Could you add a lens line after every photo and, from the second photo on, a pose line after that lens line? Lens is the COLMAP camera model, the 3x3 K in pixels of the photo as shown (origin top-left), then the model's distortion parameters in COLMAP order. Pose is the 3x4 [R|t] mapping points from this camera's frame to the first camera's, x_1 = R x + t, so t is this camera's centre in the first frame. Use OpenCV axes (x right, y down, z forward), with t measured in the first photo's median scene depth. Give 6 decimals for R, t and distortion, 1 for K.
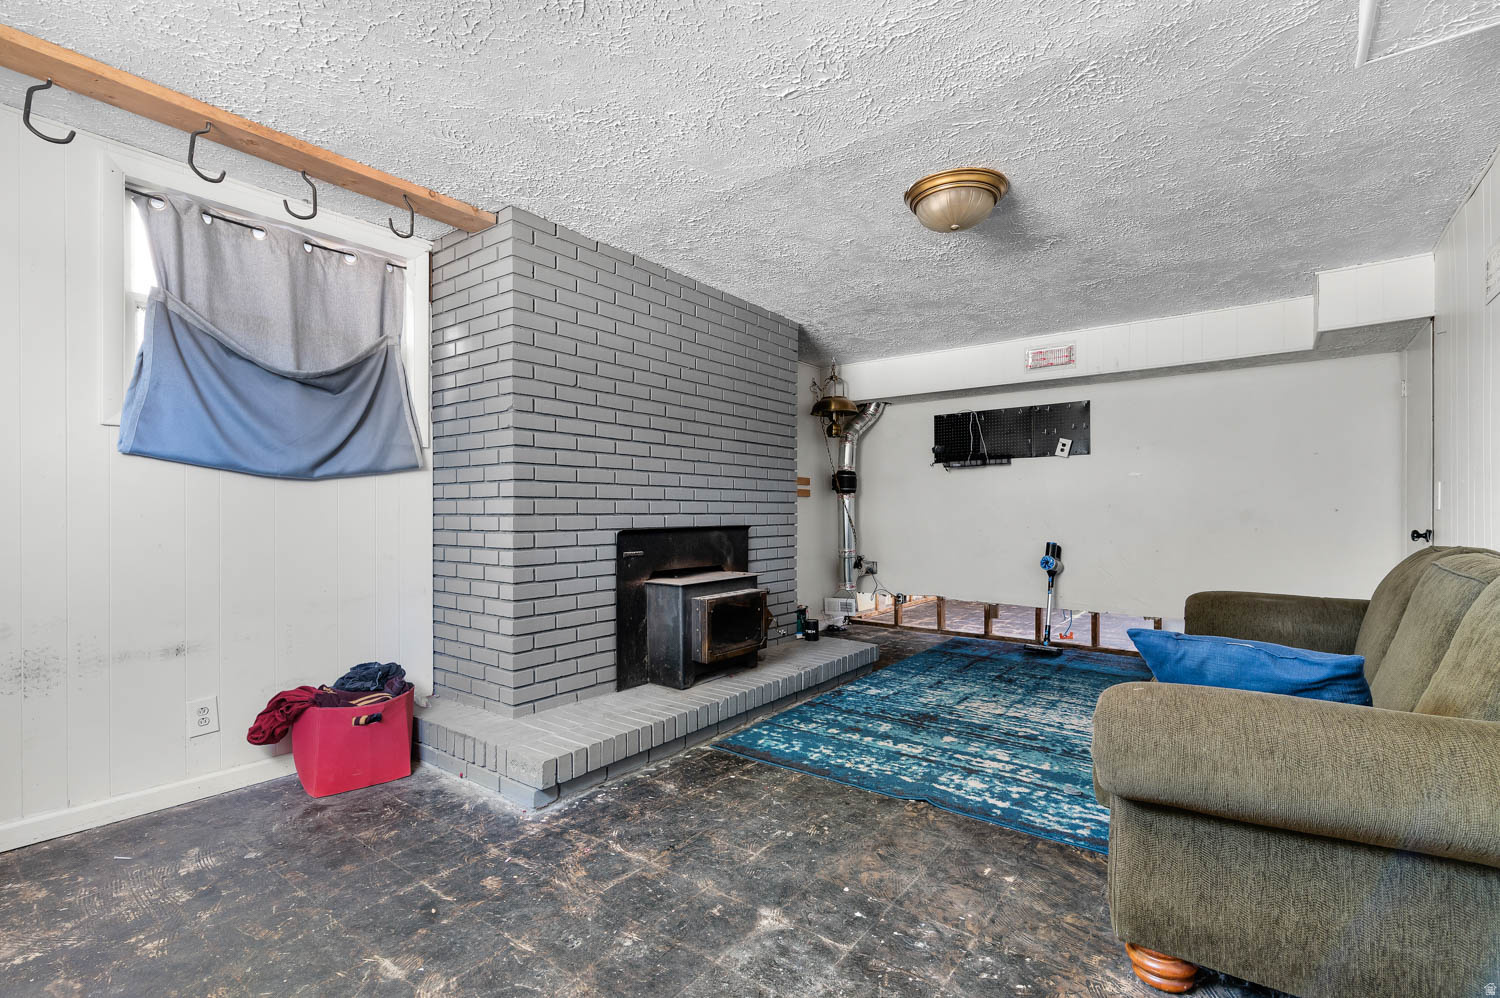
lens RADIAL K [[681.1, 0, 759.1], [0, 681.1, 507.0], [0, 0, 1]] dist [0.000784, 0.000031]
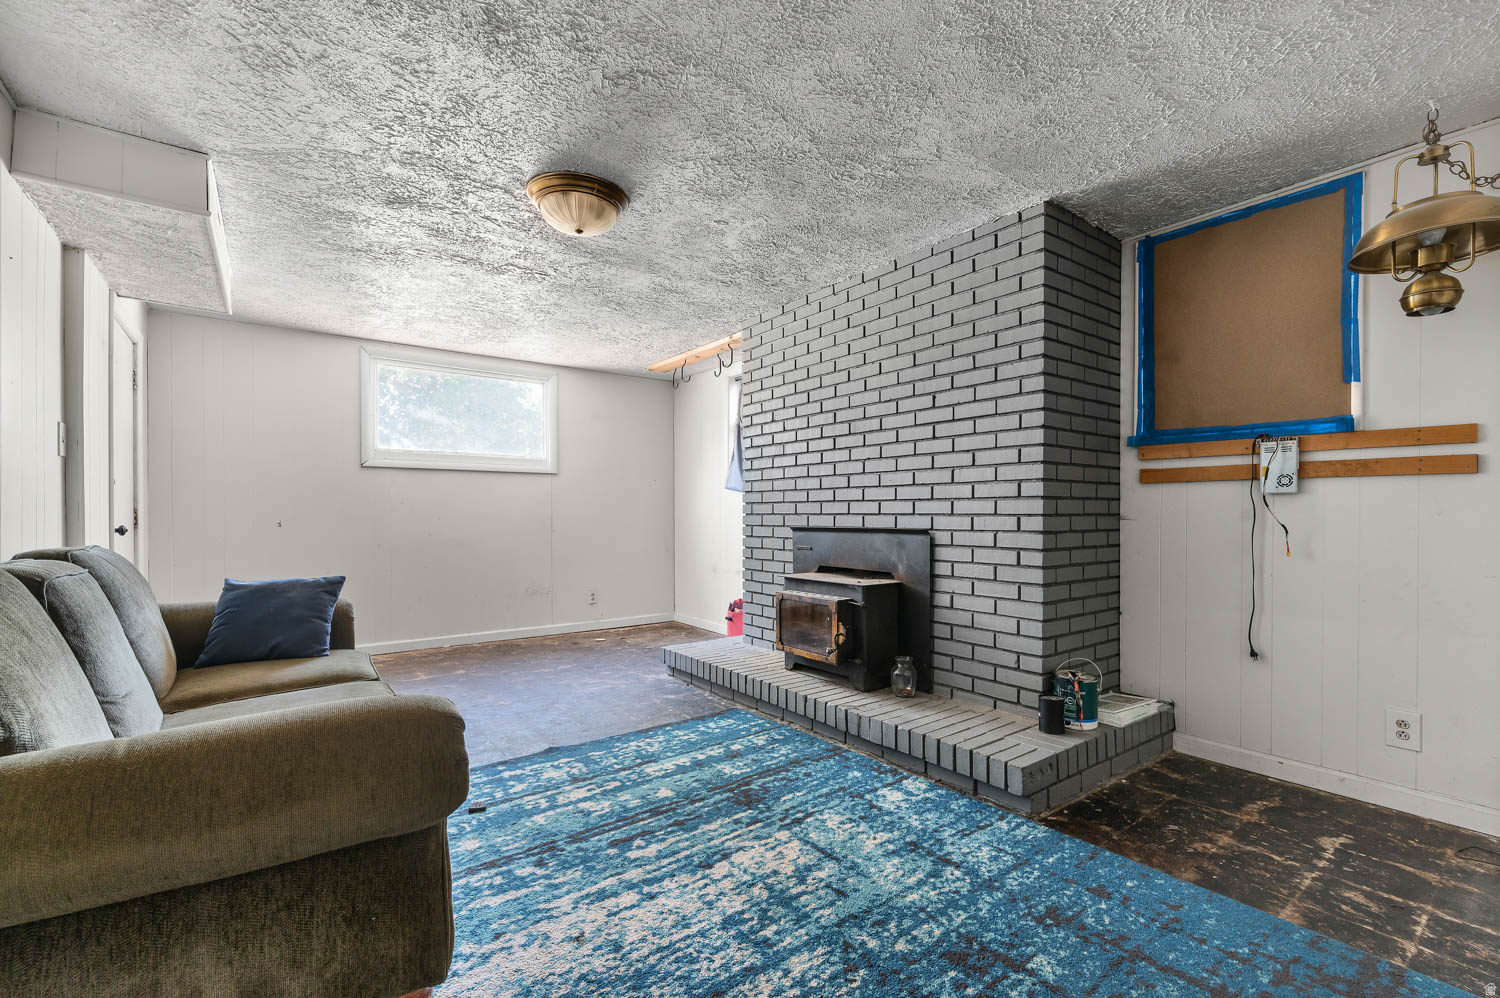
lens RADIAL K [[650.6, 0, 758.9], [0, 650.6, 511.2], [0, 0, 1]] dist [-0.002253, -0.000087]
pose [[-0.278773, -0.003268, -0.960351, 0.948344], [0.007301, 0.999958, -0.005522, 0.010957], [0.960329, -0.008551, -0.278738, 1.268294]]
